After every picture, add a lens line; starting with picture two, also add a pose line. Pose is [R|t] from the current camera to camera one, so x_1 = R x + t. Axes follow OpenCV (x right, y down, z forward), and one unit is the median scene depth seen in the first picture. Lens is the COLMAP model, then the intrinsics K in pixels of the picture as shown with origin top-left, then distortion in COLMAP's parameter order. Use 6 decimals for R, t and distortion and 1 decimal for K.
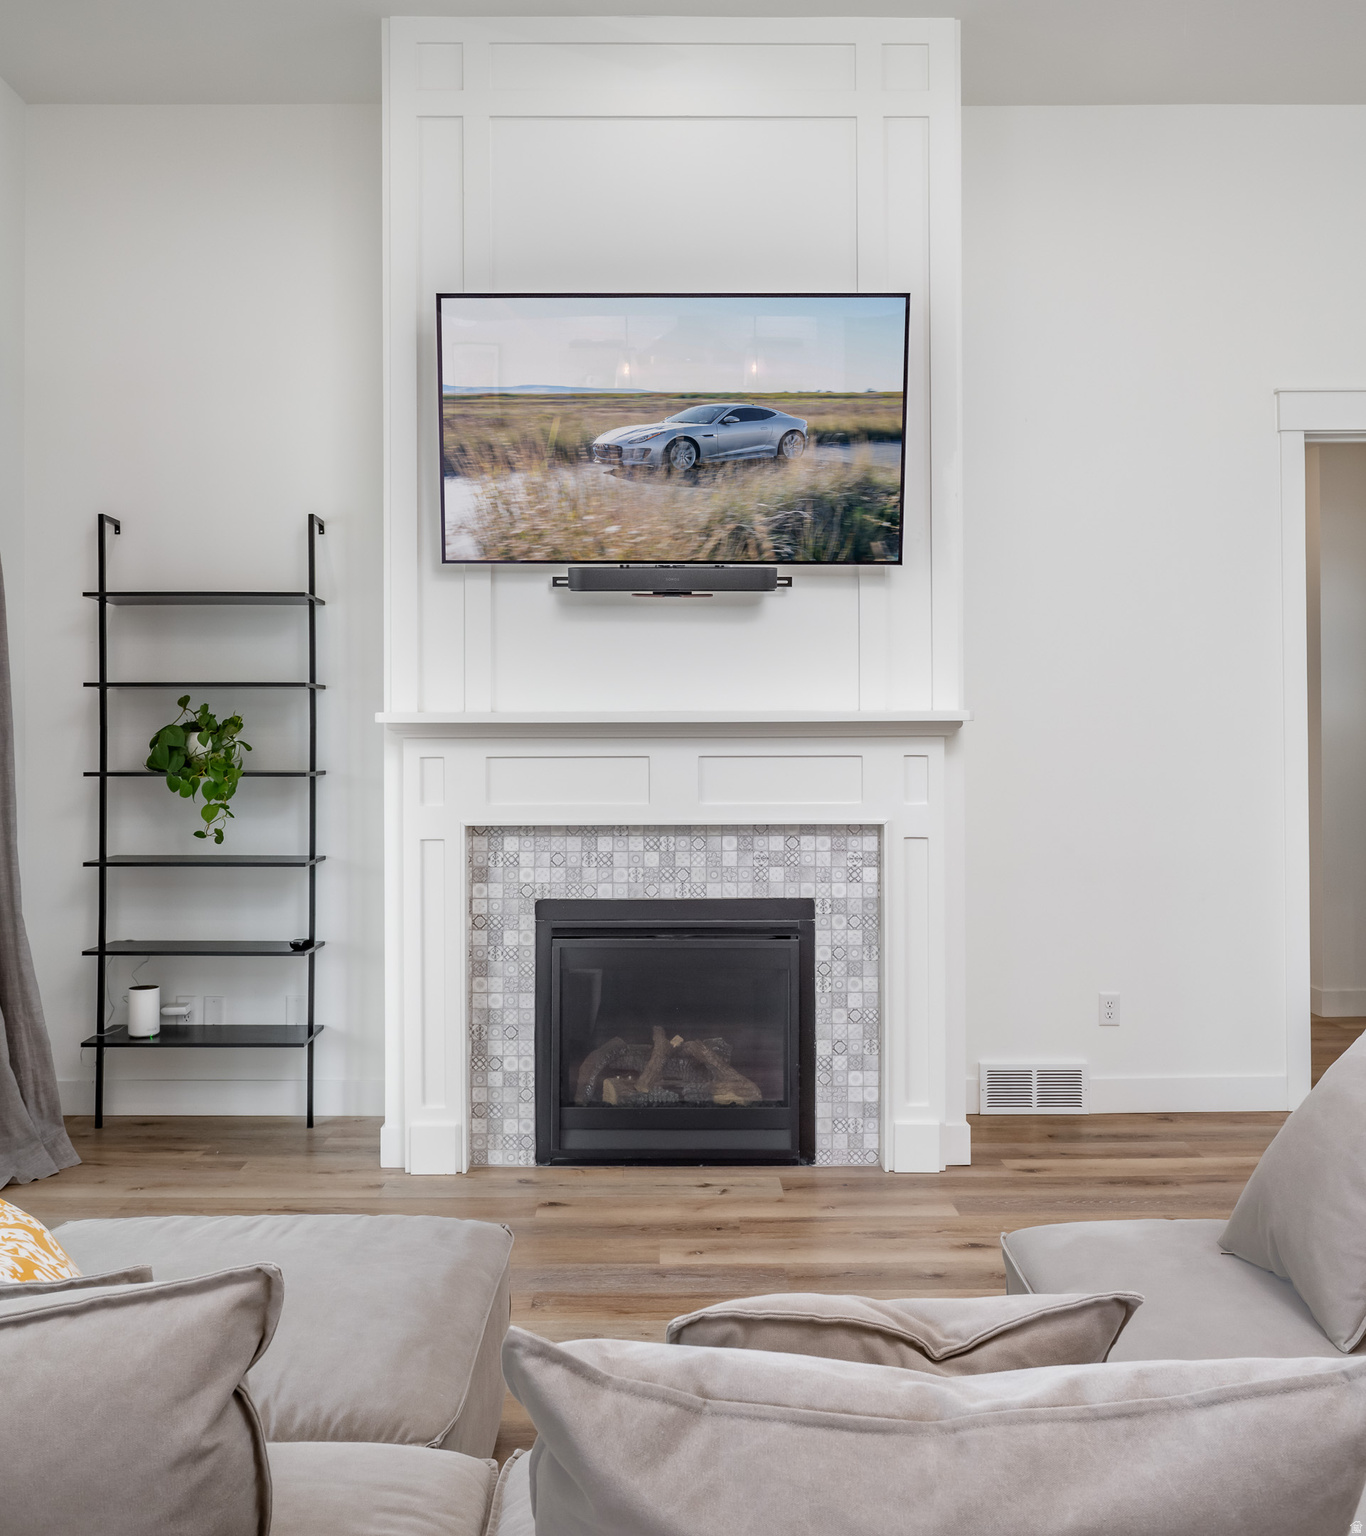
lens RADIAL K [[1423.8, 0, 683.2], [0, 1423.8, 761.9], [0, 0, 1]] dist [-0.004839, 0.000000]
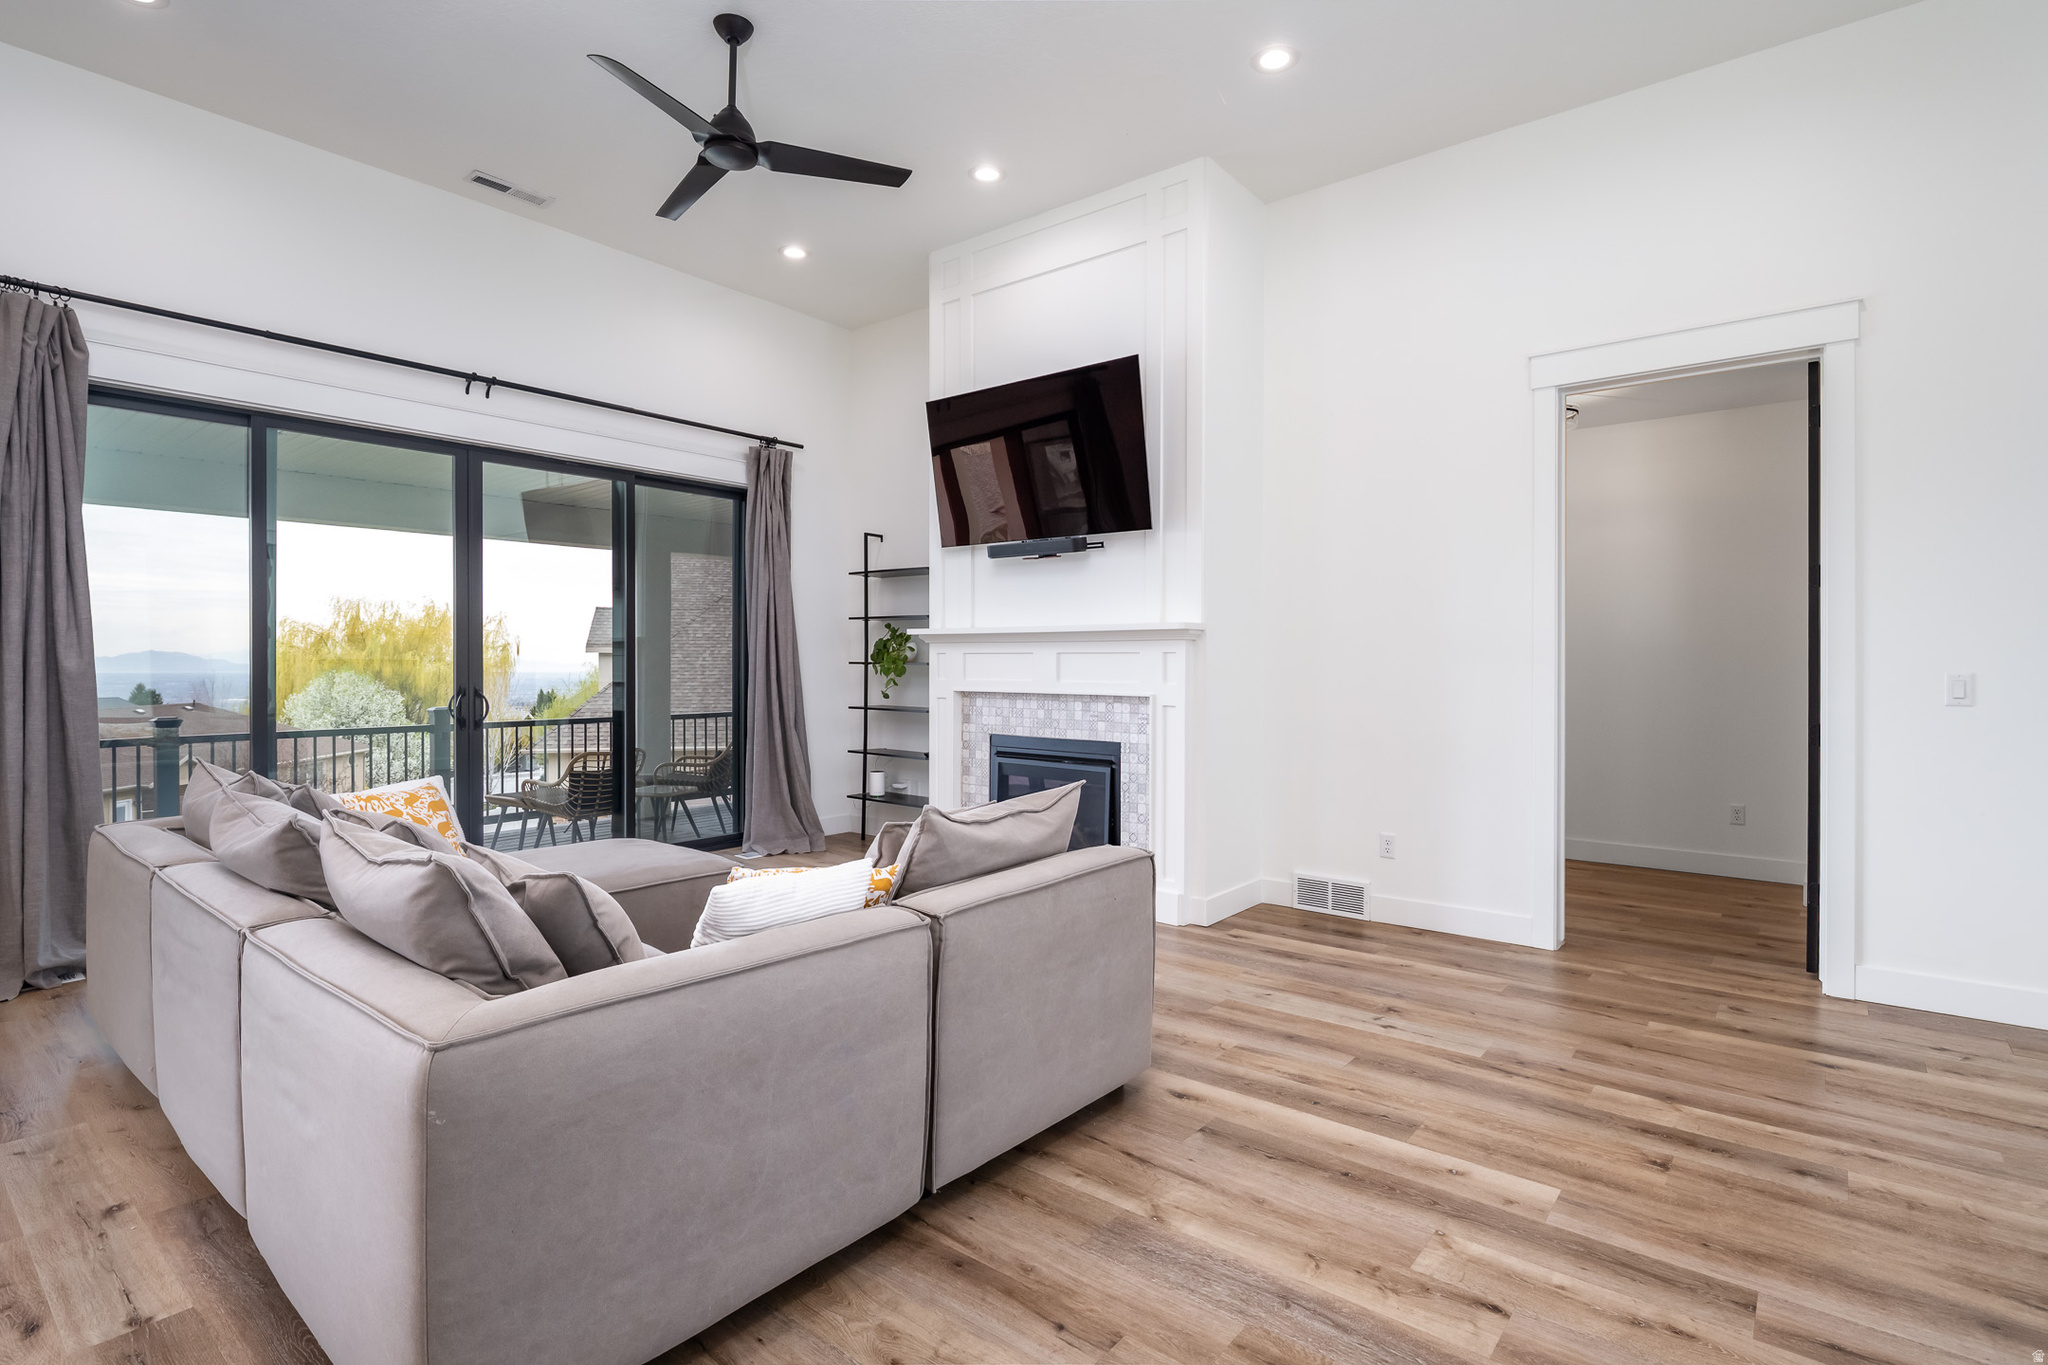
lens RADIAL K [[990.6, 0, 1017.0], [0, 990.6, 685.1], [0, 0, 1]] dist [-0.002775, -0.001111]
pose [[0.771992, 0.021637, -0.635264, 0.704652], [-0.016073, 0.999765, 0.014518, 0.017561], [0.635429, -0.000997, 0.772158, 0.070947]]
